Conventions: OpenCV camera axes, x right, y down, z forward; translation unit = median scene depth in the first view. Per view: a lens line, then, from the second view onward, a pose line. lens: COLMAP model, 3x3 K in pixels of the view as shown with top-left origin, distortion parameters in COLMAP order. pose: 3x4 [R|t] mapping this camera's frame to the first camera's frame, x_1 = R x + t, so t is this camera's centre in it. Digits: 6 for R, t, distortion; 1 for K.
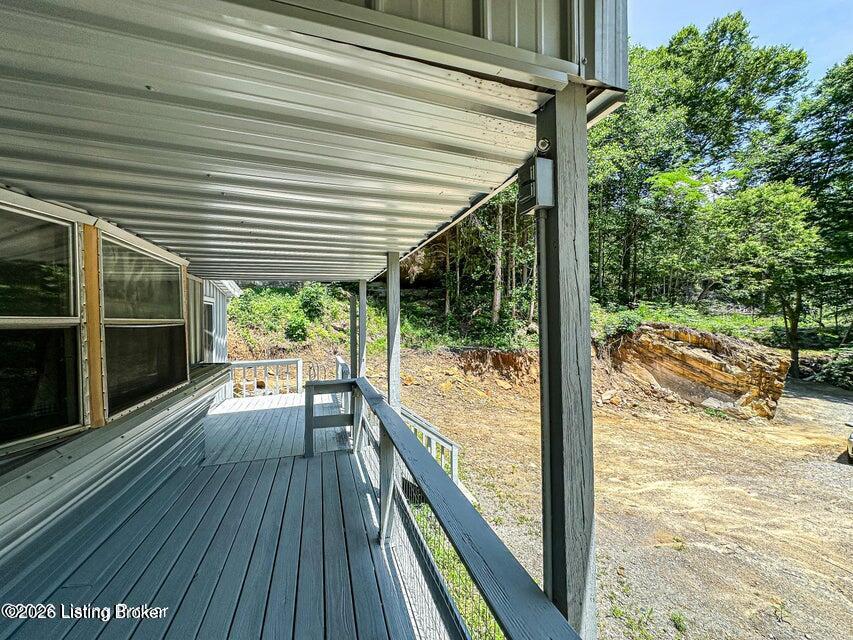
lens RADIAL K [[342.6, 0, 426.5], [0, 342.6, 320.0], [0, 0, 1]] dist [-0.002408, 0.000228]
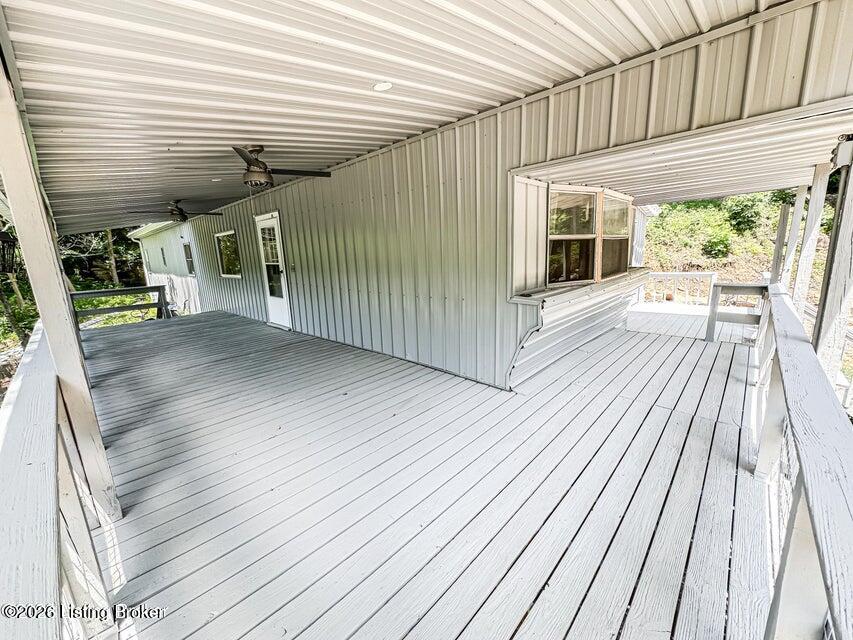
lens RADIAL K [[342.6, 0, 426.5], [0, 342.6, 320.0], [0, 0, 1]] dist [-0.002408, 0.000228]
pose [[0.486342, 0.167201, -0.857622, 0.069313], [0.034731, 0.977046, 0.210179, 0.004258], [0.873078, -0.132005, 0.469372, -0.155511]]
